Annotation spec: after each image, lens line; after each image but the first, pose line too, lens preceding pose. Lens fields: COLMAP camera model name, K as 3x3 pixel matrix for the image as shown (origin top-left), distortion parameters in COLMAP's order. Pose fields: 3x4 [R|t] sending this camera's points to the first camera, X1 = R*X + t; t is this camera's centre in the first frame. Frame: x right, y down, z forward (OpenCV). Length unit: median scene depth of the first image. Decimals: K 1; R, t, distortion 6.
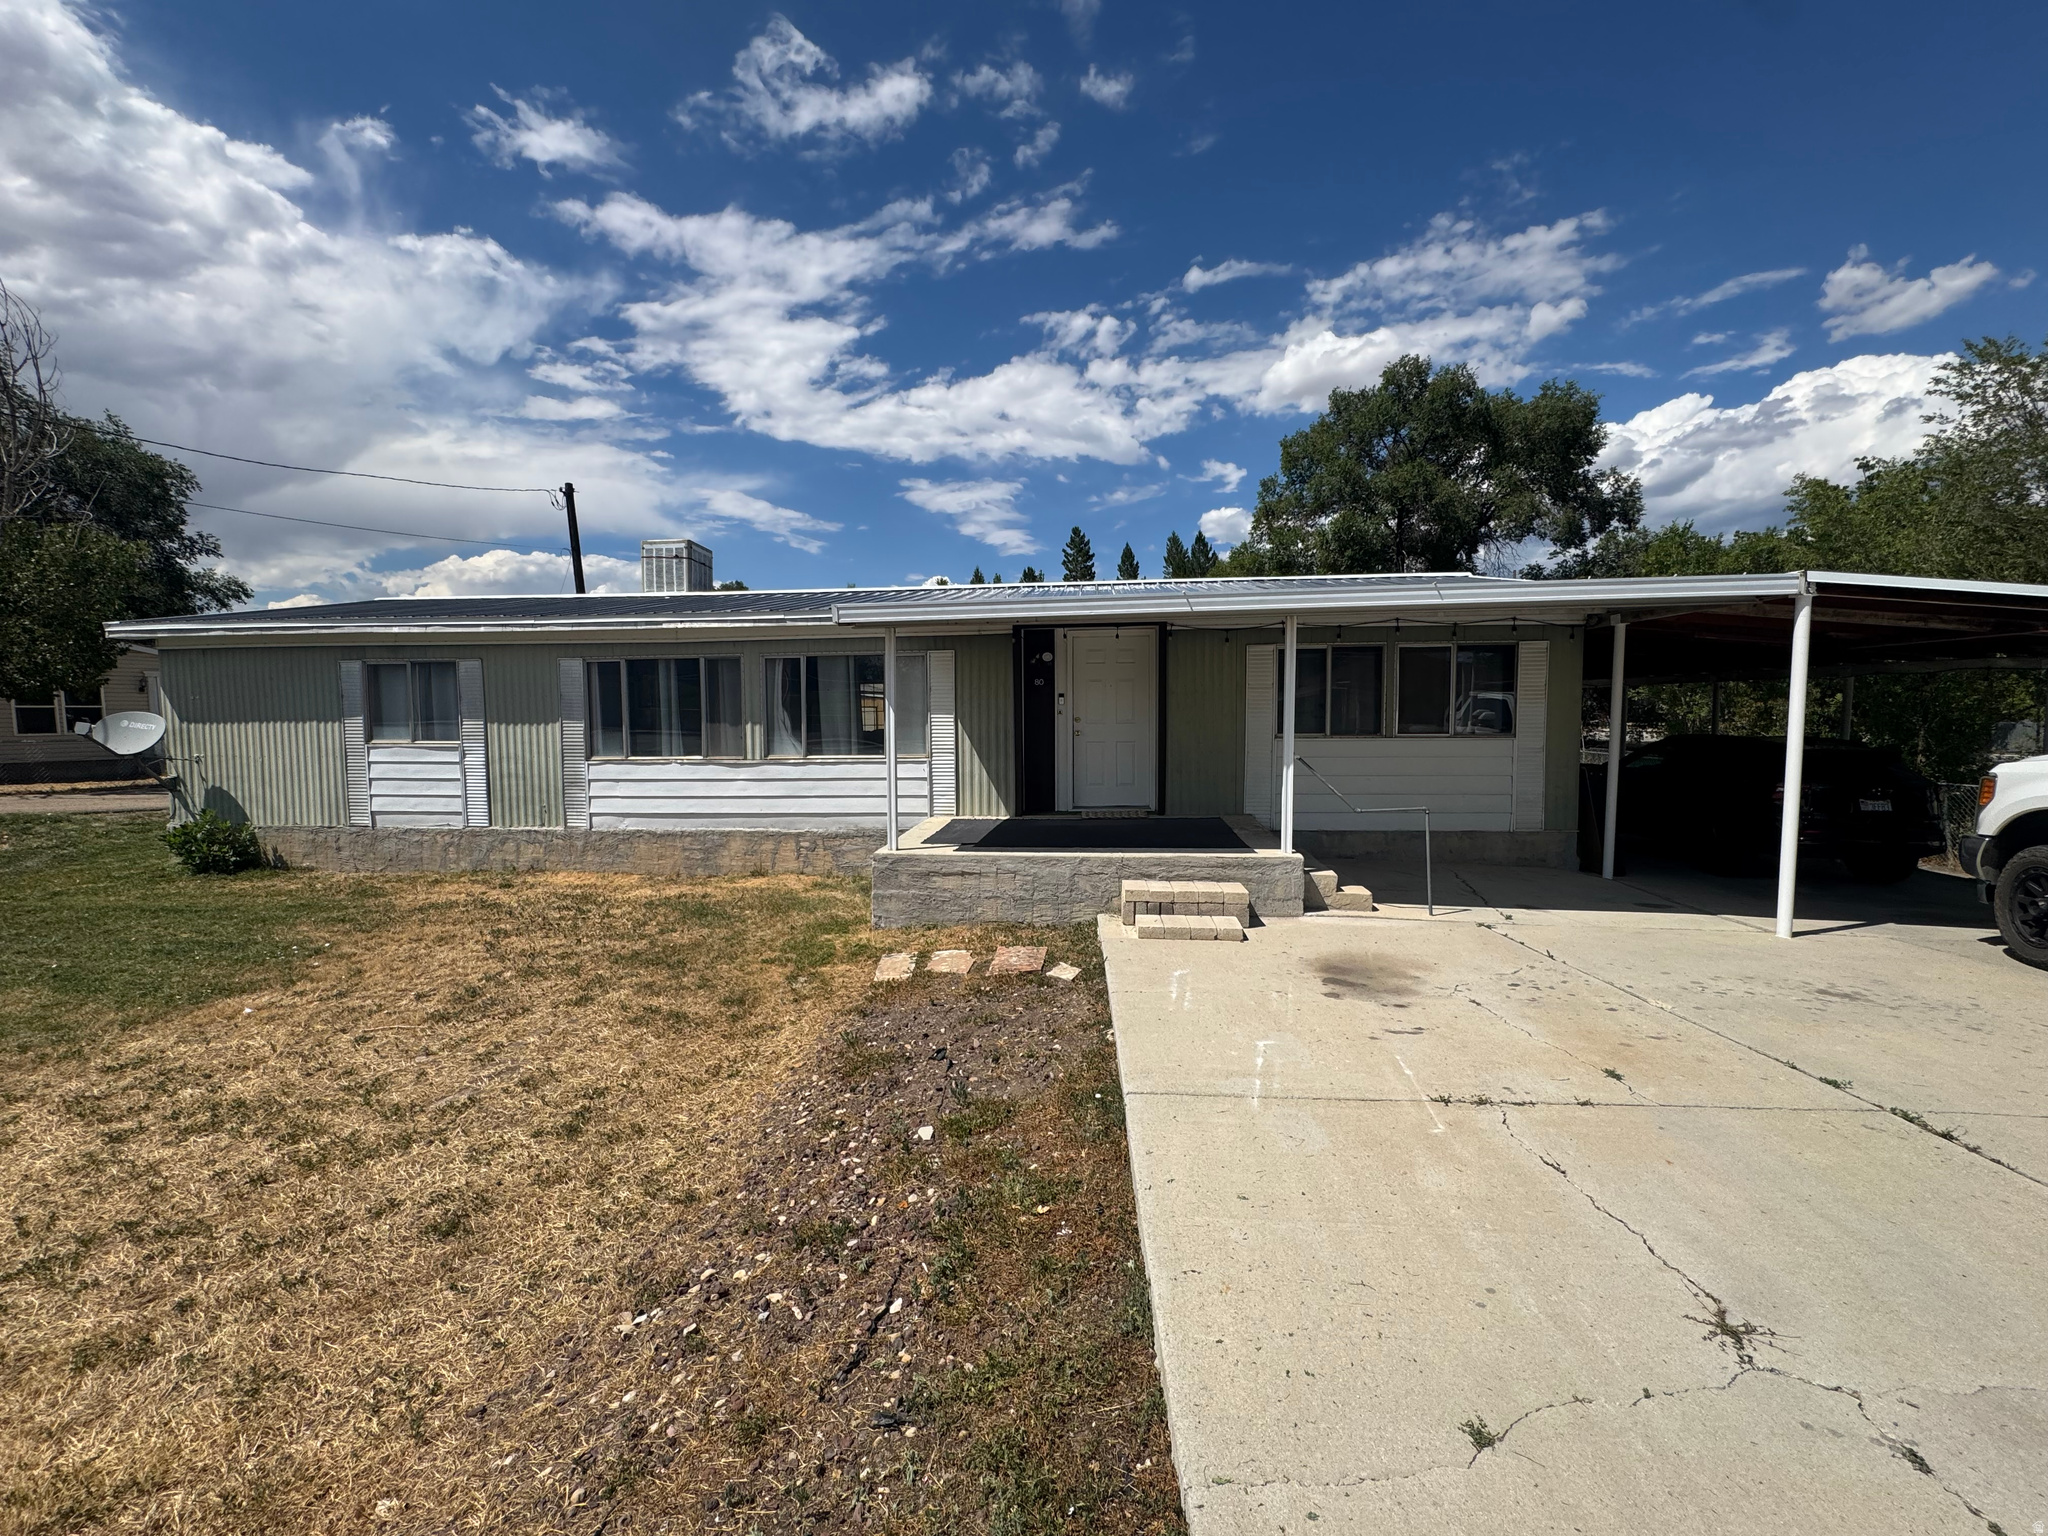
lens RADIAL K [[841.4, 0, 1024.0], [0, 841.4, 768.0], [0, 0, 1]] dist [0.000621, 0.000002]
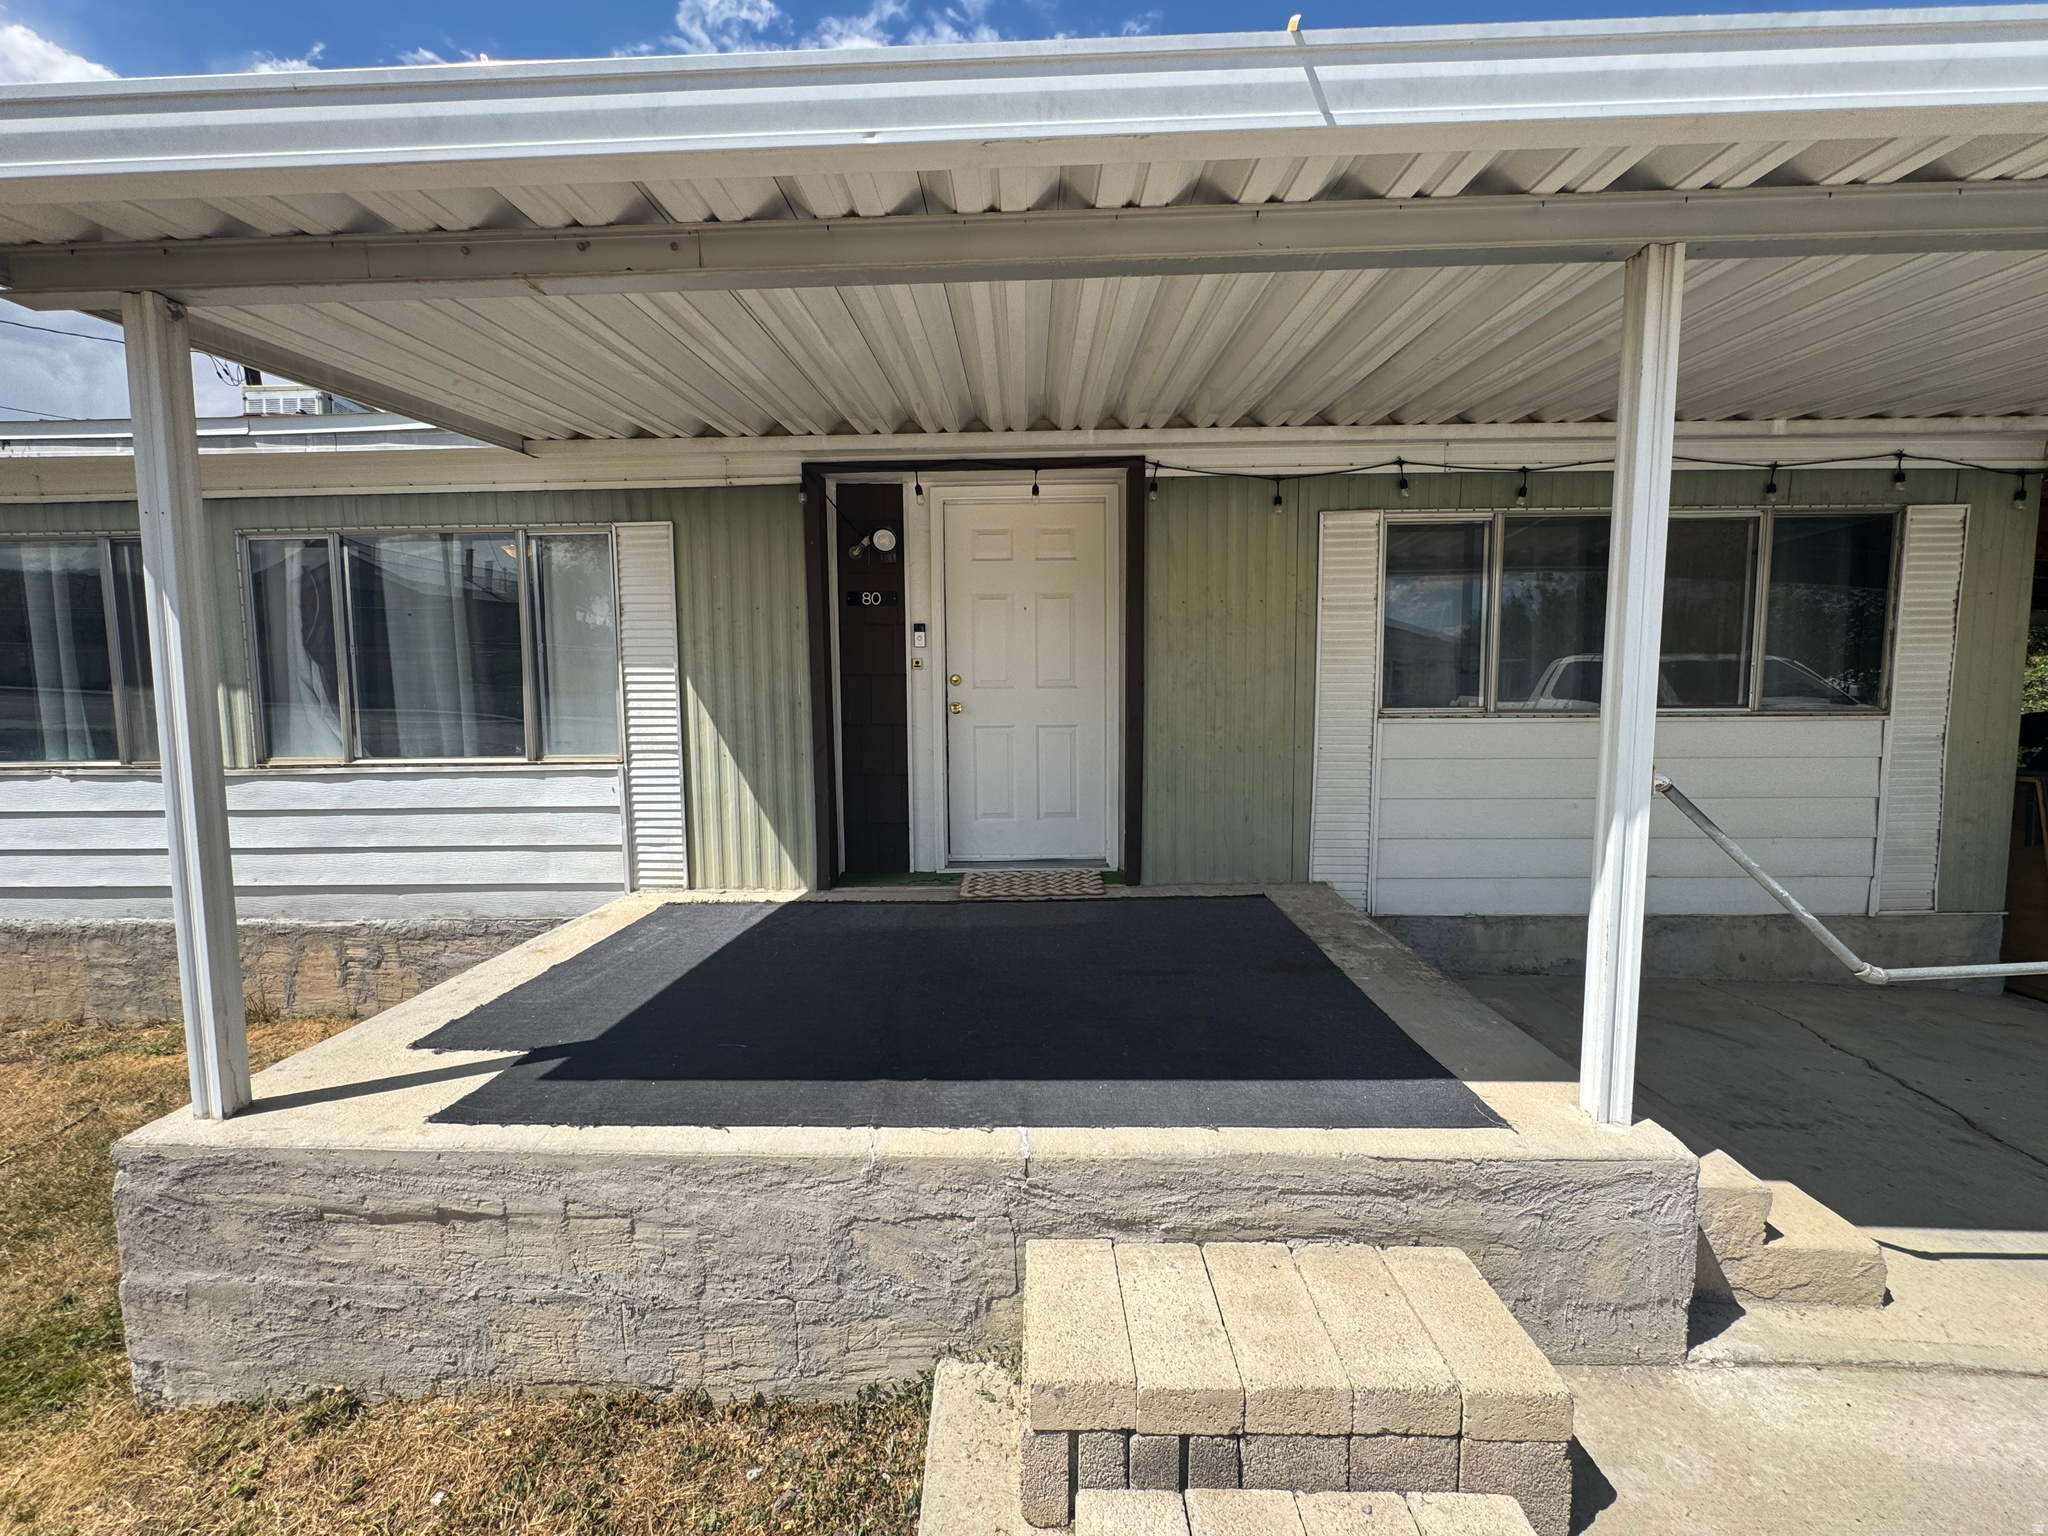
lens RADIAL K [[841.4, 0, 1024.0], [0, 841.4, 768.0], [0, 0, 1]] dist [0.000621, 0.000002]
pose [[0.997813, -0.005548, 0.065863, 0.072867], [0.004289, 0.999806, 0.019232, -0.017322], [-0.065957, -0.018908, 0.997643, 0.541046]]
